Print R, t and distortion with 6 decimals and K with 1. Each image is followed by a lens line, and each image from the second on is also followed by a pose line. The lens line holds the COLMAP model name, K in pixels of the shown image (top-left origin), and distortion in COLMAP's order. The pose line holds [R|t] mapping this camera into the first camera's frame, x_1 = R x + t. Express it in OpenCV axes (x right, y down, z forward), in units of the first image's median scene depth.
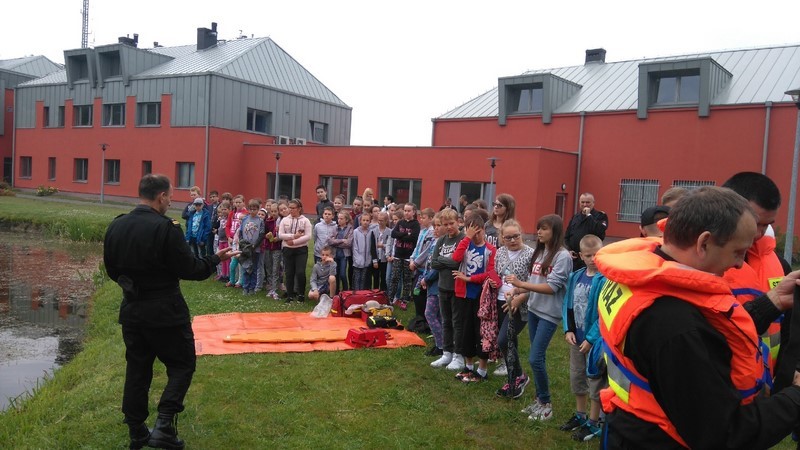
lens RADIAL K [[604.3, 0, 406.0], [0, 604.3, 224.4], [0, 0, 1]] dist [0.077469, -0.111789]
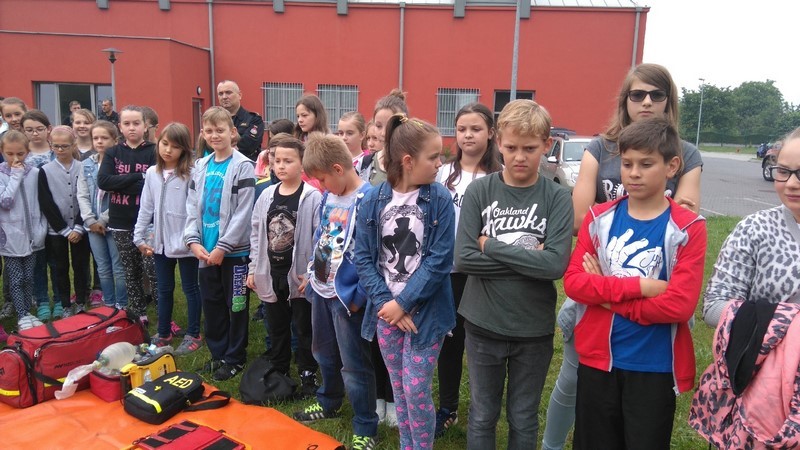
lens RADIAL K [[604.3, 0, 401.3], [0, 604.3, 232.6], [0, 0, 1]] dist [0.077469, -0.111789]
pose [[0.798298, -0.137387, 0.586383, -0.036779], [0.042379, 0.984034, 0.172860, -0.003424], [-0.600770, -0.113144, 0.791375, 0.153695]]
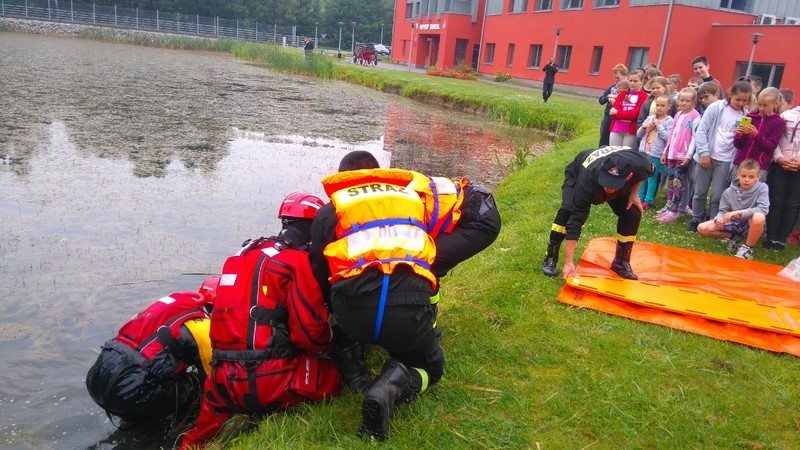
lens RADIAL K [[604.3, 0, 393.5], [0, 604.3, 237.4], [0, 0, 1]] dist [0.077469, -0.111789]
pose [[0.753509, 0.202922, -0.625337, -0.020846], [-0.081609, 0.972687, 0.217301, 0.003962], [0.652353, -0.112705, 0.749489, 0.081193]]
